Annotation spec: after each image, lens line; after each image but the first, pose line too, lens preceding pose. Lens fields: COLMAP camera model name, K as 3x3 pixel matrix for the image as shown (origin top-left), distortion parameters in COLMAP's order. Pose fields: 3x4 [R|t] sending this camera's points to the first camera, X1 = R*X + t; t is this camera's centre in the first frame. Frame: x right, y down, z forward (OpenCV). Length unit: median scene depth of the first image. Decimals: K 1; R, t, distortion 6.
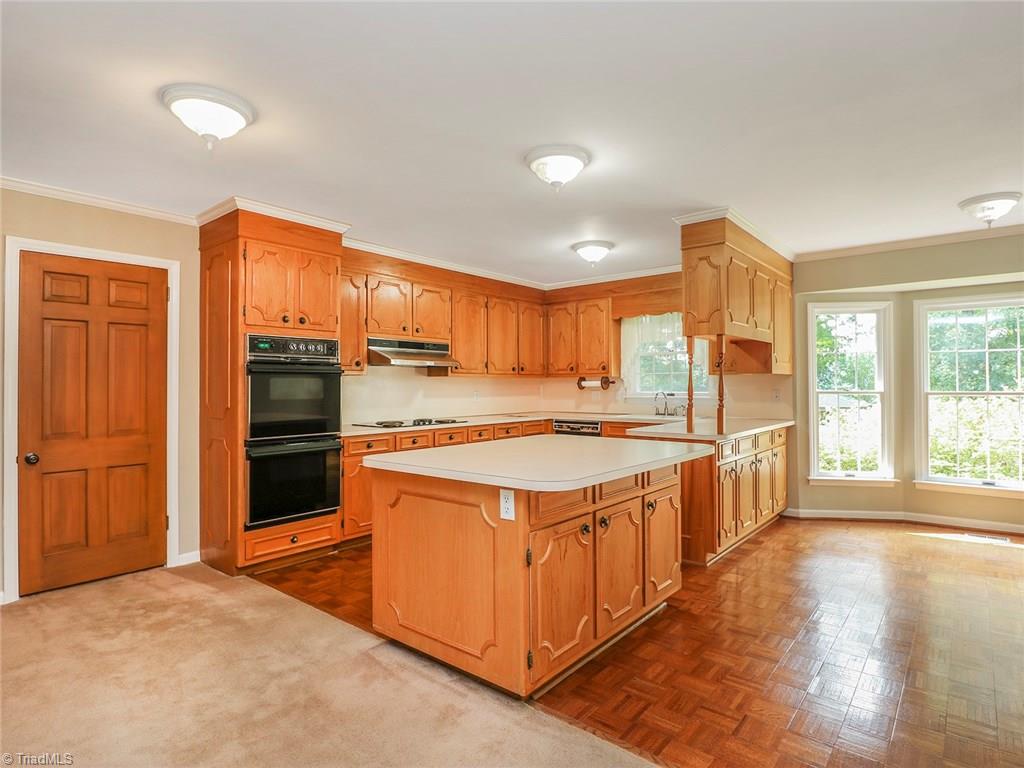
lens RADIAL K [[556.6, 0, 530.3], [0, 556.6, 386.4], [0, 0, 1]] dist [0.002224, -0.013994]
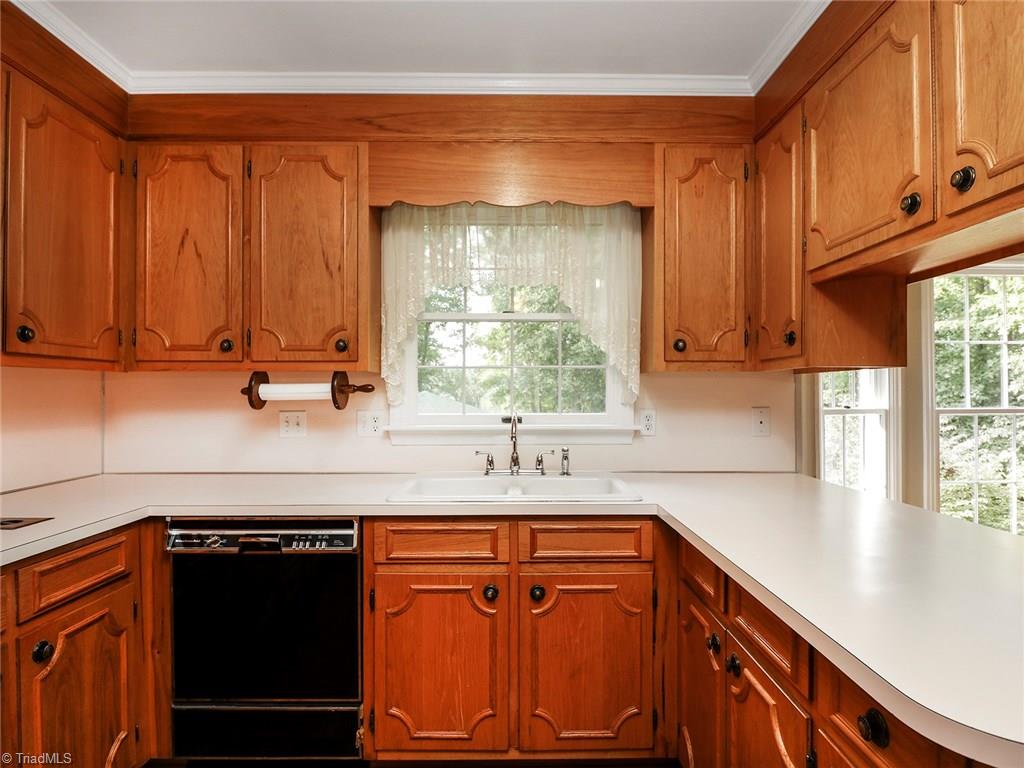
lens RADIAL K [[553.8, 0, 512.2], [0, 553.8, 389.7], [0, 0, 1]] dist [-0.003272, -0.000779]
pose [[0.772214, 0.010045, 0.635283, -0.001935], [-0.003975, 0.999932, -0.010979, -0.003206], [-0.635350, 0.005953, 0.772202, 0.793373]]
